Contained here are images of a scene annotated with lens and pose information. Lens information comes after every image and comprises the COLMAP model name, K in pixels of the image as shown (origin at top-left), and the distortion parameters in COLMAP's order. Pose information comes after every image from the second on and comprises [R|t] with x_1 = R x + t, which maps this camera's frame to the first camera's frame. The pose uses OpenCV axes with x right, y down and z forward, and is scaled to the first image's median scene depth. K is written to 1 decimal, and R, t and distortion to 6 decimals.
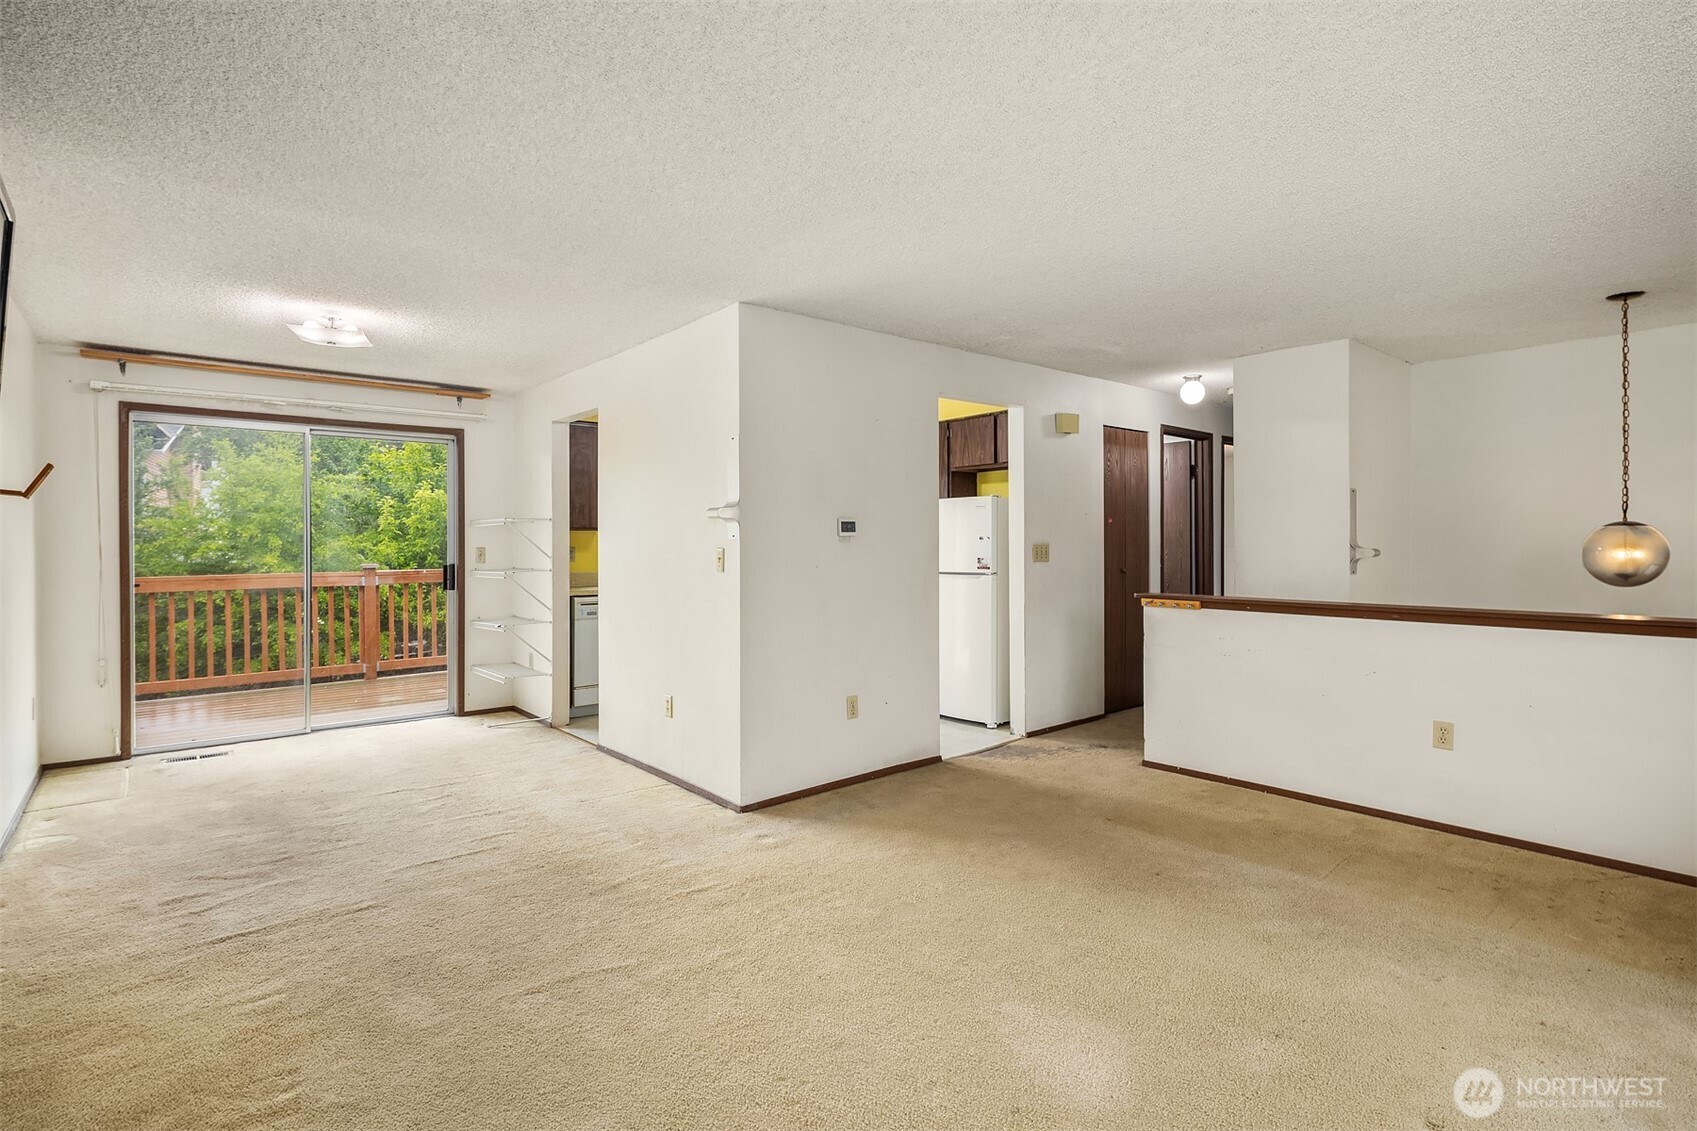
lens RADIAL K [[834.5, 0, 842.4], [0, 834.5, 545.4], [0, 0, 1]] dist [0.005690, -0.000690]
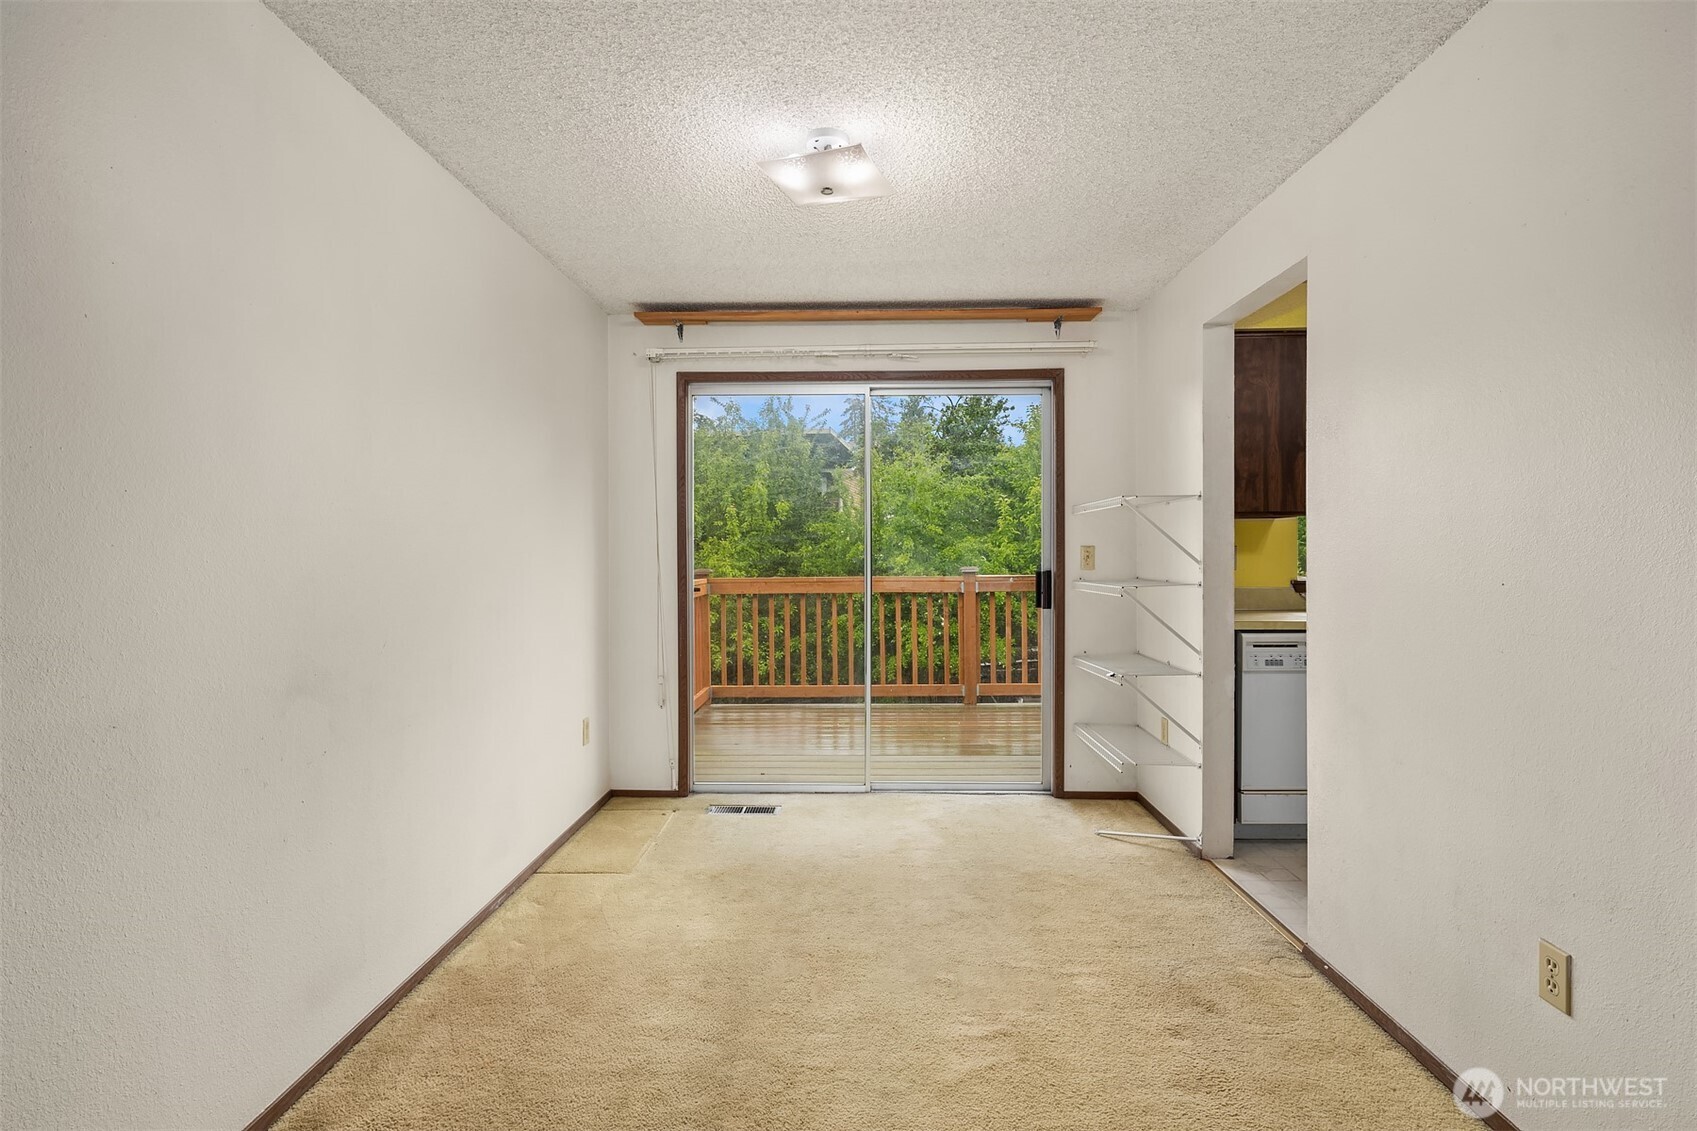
lens RADIAL K [[834.5, 0, 837.8], [0, 834.5, 557.3], [0, 0, 1]] dist [0.005690, -0.000690]
pose [[0.750658, 0.005661, -0.660667, -0.150318], [0.000995, 0.999952, 0.009699, 0.005390], [0.660690, -0.007938, 0.750617, 0.386357]]
